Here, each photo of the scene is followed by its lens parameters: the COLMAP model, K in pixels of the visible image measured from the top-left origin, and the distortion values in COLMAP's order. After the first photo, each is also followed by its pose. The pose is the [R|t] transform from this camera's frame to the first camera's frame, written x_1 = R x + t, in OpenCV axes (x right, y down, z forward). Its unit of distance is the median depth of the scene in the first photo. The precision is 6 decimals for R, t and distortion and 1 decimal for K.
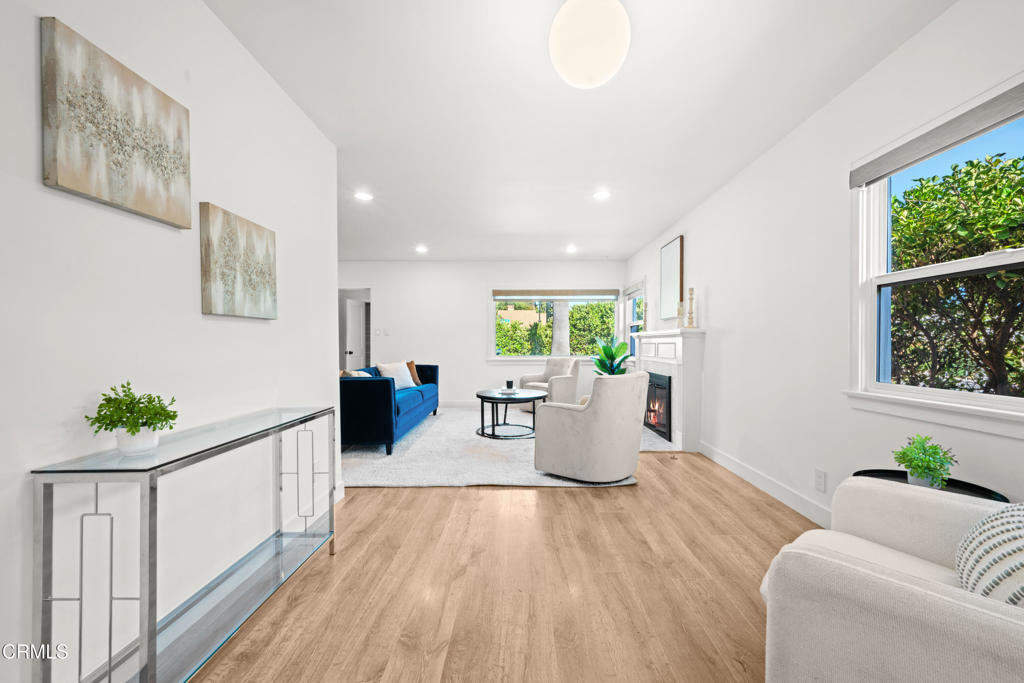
lens RADIAL K [[402.4, 0, 513.4], [0, 402.4, 343.1], [0, 0, 1]] dist [-0.000523, 0.001646]
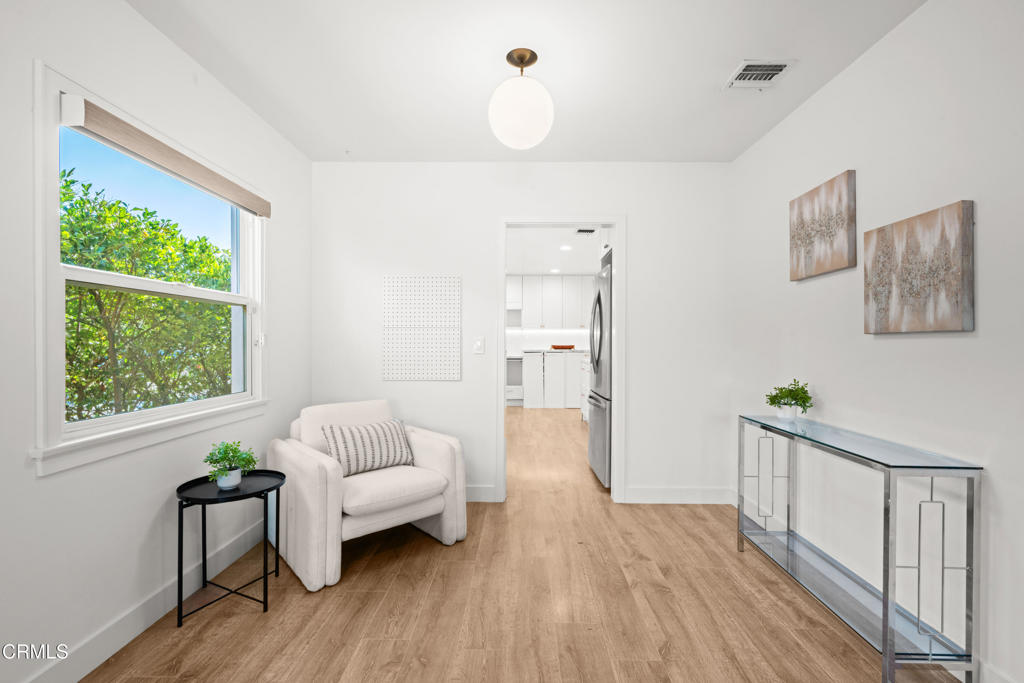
lens RADIAL K [[488.0, 0, 510.1], [0, 488.0, 342.6], [0, 0, 1]] dist [-0.002369, -0.000155]
pose [[-1.000000, -0.000092, -0.000577, 0.182688], [-0.000093, 1.000000, 0.000285, -0.043479], [0.000577, 0.000285, -1.000000, 2.030933]]
